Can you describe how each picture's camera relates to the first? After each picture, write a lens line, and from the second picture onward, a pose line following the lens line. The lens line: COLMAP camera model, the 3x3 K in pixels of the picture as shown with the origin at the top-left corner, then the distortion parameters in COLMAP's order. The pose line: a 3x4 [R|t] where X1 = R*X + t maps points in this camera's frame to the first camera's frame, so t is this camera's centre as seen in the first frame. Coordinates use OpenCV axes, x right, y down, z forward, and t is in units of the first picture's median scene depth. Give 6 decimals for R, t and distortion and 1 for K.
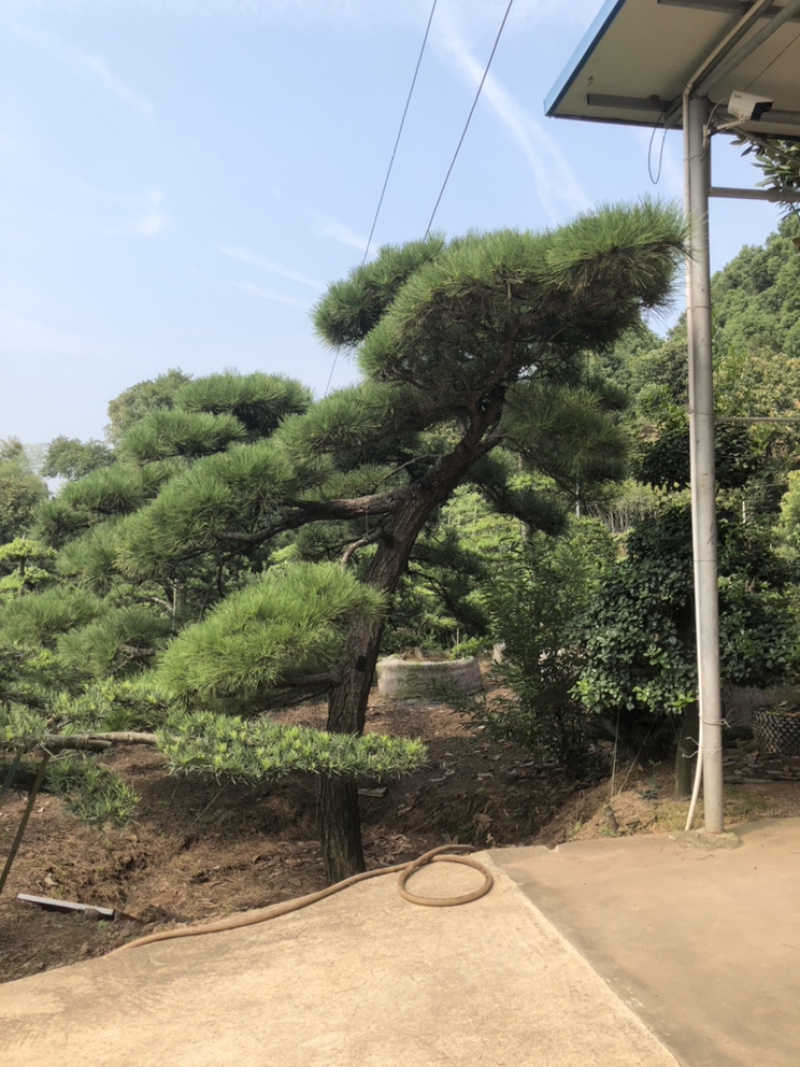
lens RADIAL K [[832.9, 0, 400.0], [0, 832.9, 533.5], [0, 0, 1]] dist [-0.004675, 0.001261]
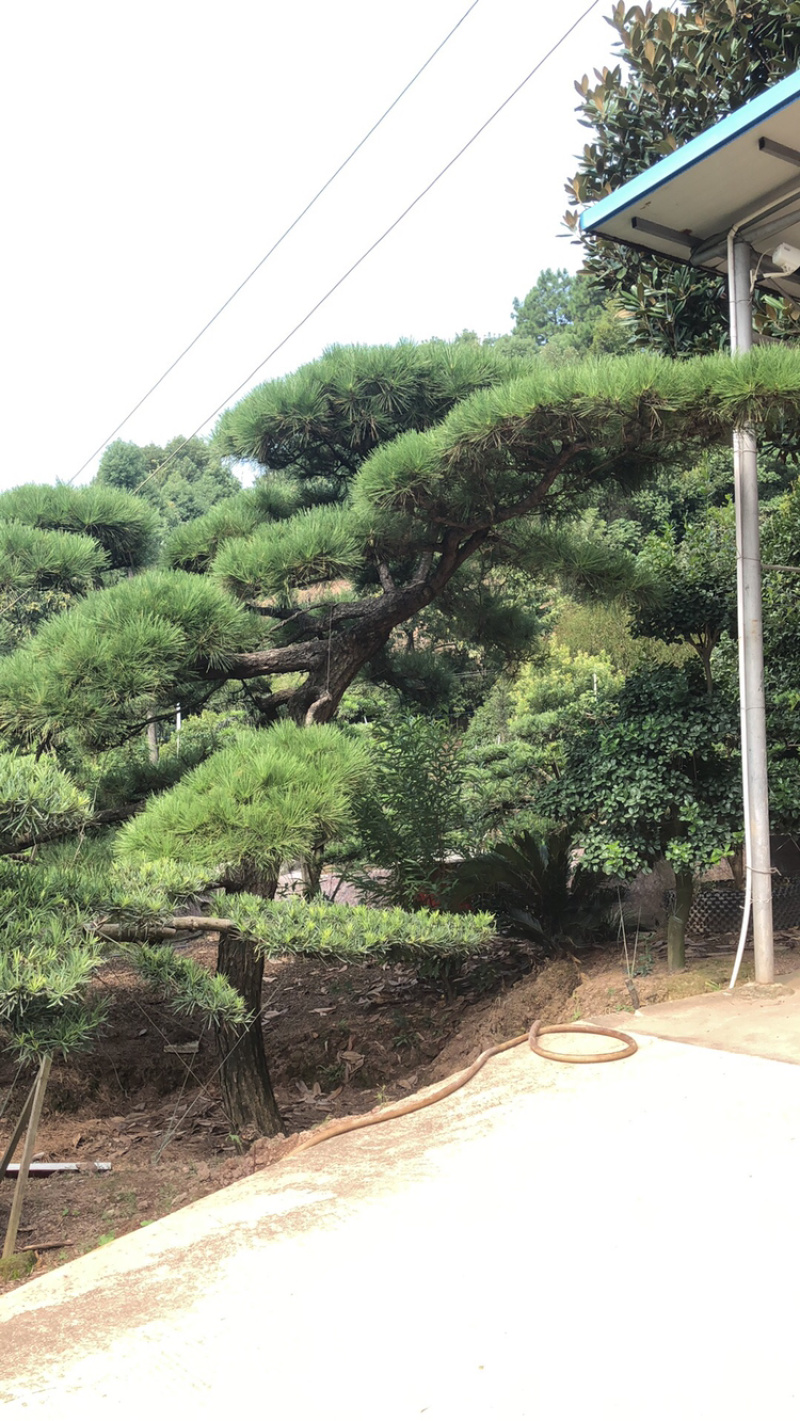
lens RADIAL K [[1152.0, 0, 362.9], [0, 1152.0, 720.1], [0, 0, 1]] dist [0.007465, 0.002756]
pose [[0.926681, 0.001268, 0.375846, -0.501948], [0.007137, 0.999755, -0.020969, 0.062699], [-0.375780, 0.022114, 0.926445, -0.081747]]
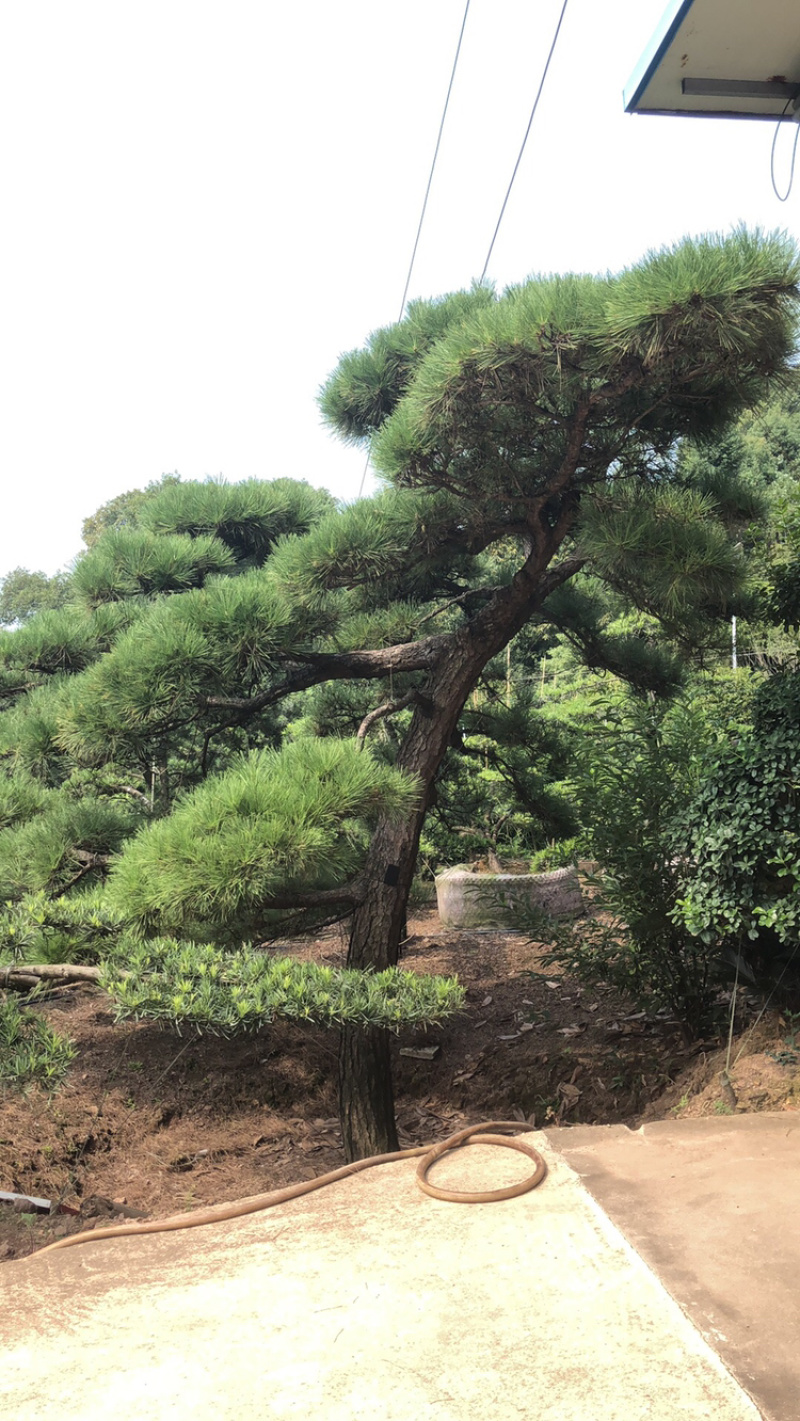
lens RADIAL K [[1162.0, 0, 400.0], [0, 1162.0, 710.5], [0, 0, 1]] dist [-0.000889, -0.005203]
pose [[0.997418, -0.008643, -0.071291, 0.045530], [0.009462, 0.999893, 0.011164, 0.000792], [0.071186, -0.011810, 0.997393, -0.016613]]
